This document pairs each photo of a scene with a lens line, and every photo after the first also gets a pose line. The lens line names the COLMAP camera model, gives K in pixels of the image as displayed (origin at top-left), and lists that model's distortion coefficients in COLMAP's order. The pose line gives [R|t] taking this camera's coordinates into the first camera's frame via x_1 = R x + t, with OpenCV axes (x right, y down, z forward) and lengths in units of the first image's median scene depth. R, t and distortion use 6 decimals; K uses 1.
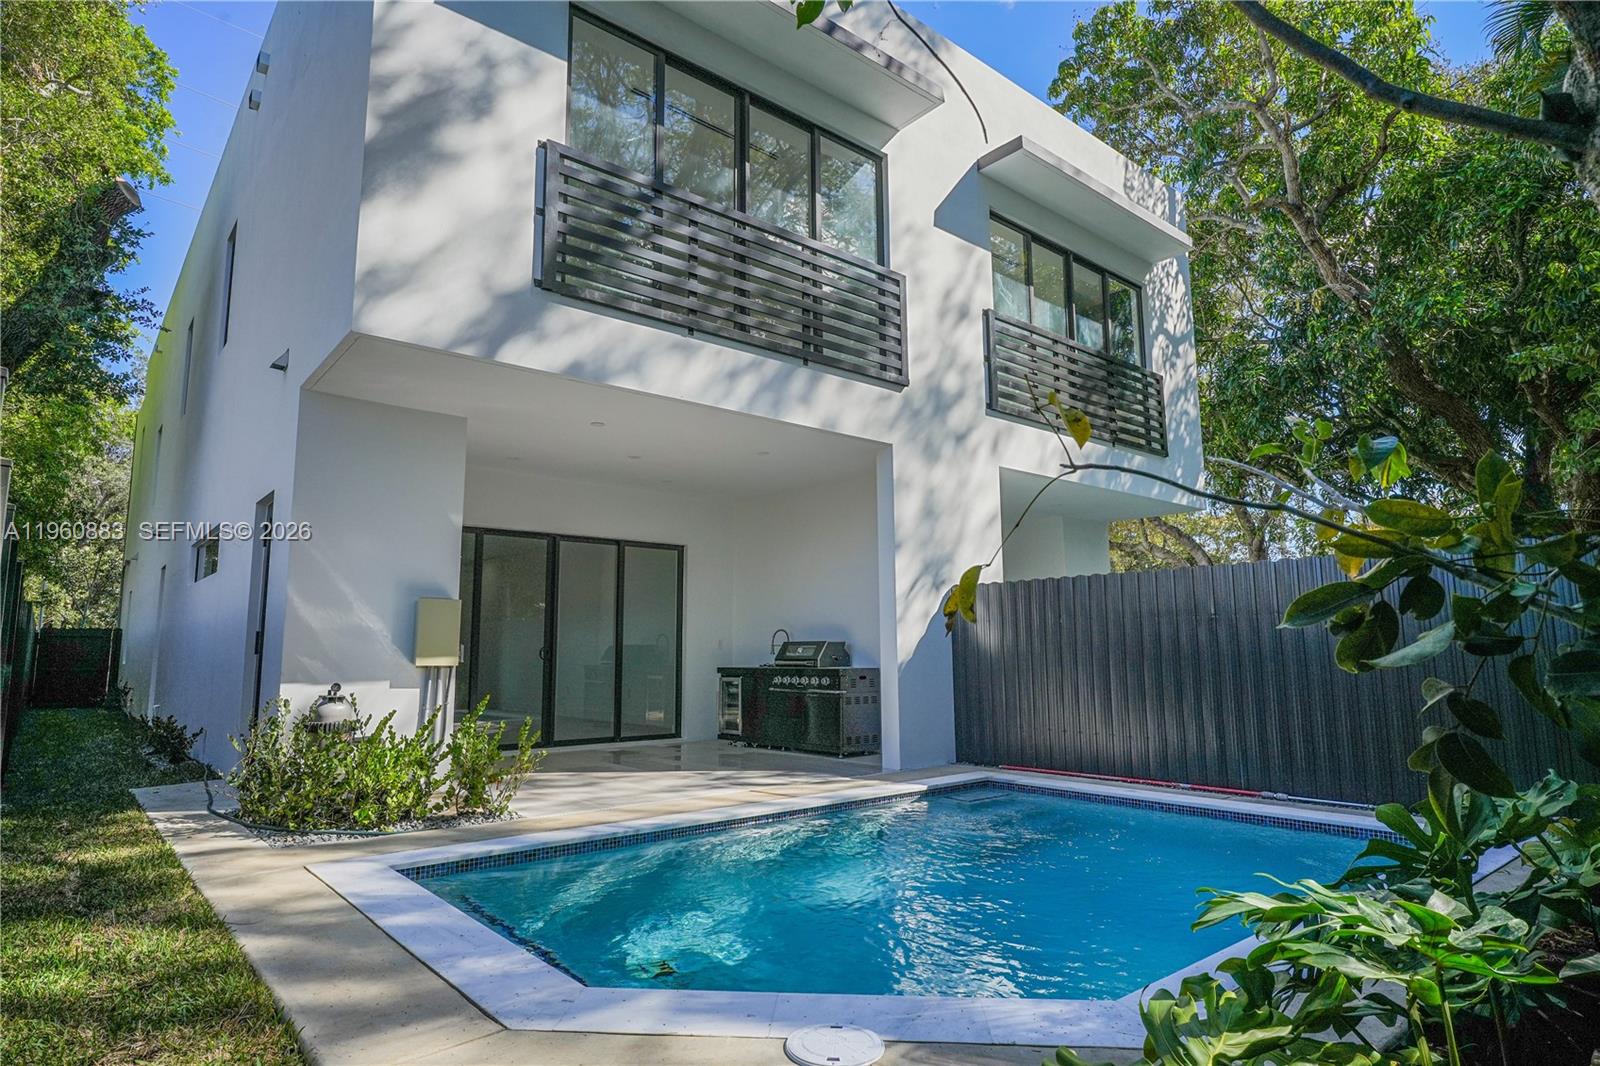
lens RADIAL K [[891.7, 0, 805.0], [0, 891.7, 533.5], [0, 0, 1]] dist [-0.002430, -0.000749]
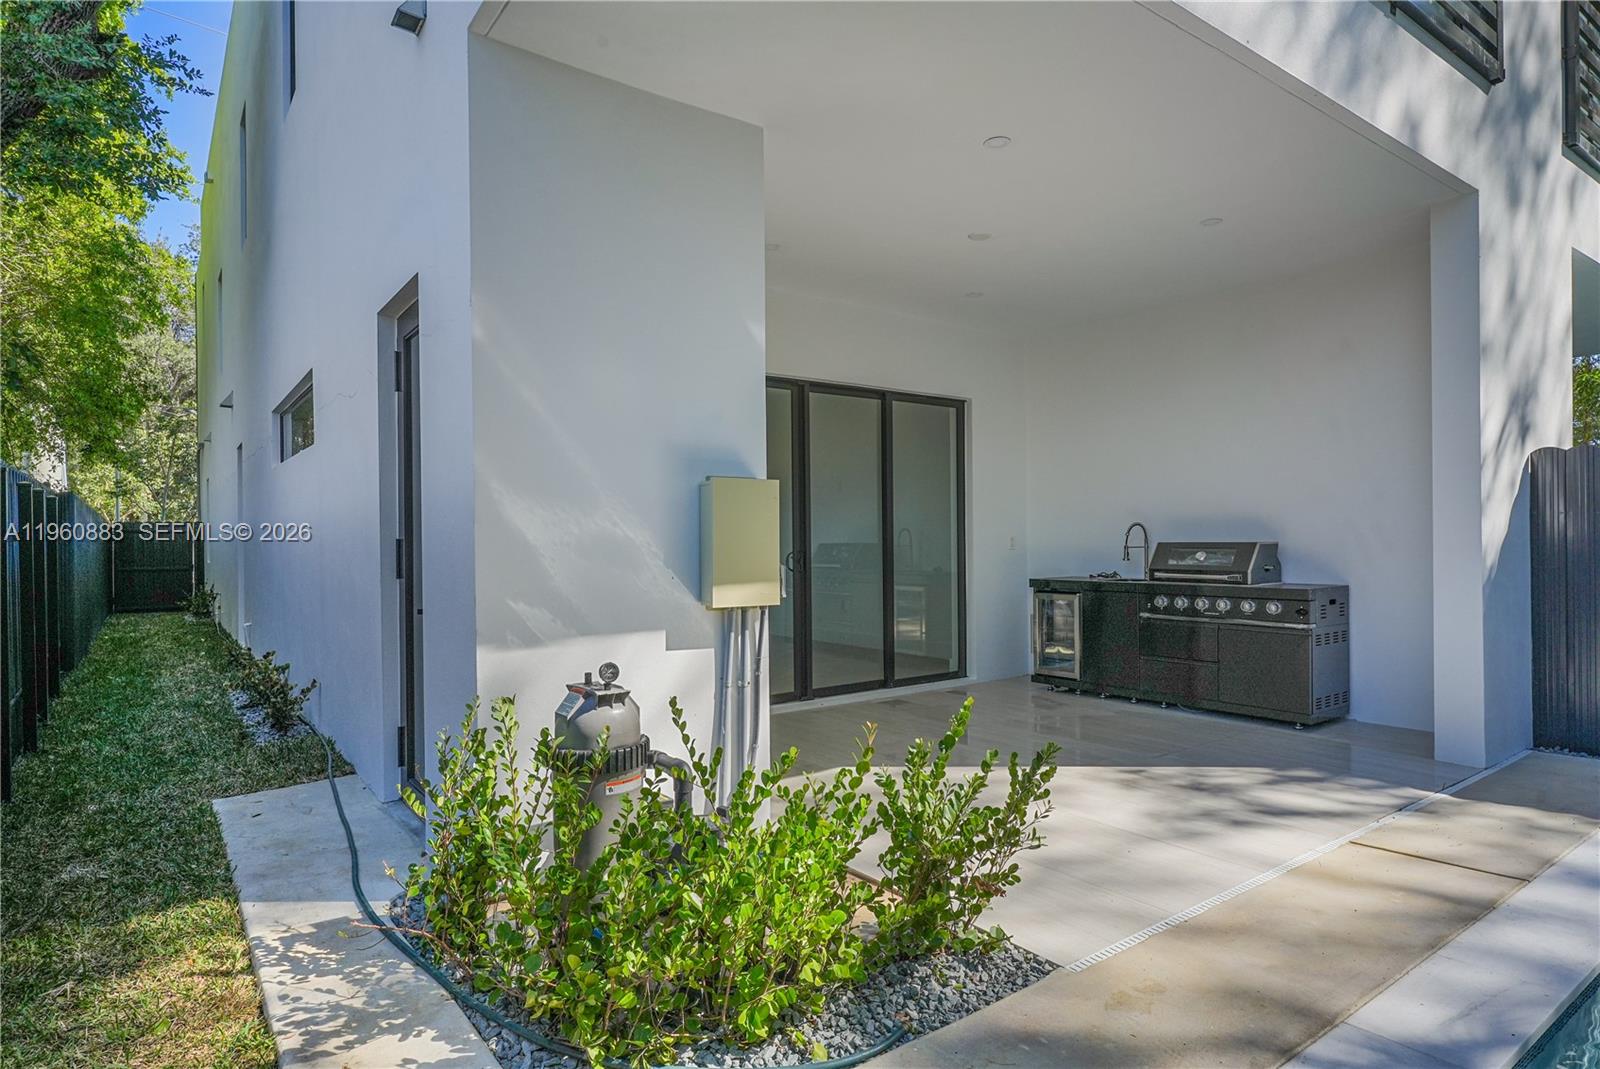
lens RADIAL K [[891.7, 0, 794.5], [0, 891.7, 536.9], [0, 0, 1]] dist [-0.002430, -0.000749]
pose [[0.997239, -0.005660, -0.074049, -0.234511], [0.015580, 0.990848, 0.134084, 0.025799], [0.072612, -0.134867, 0.988200, 0.333189]]
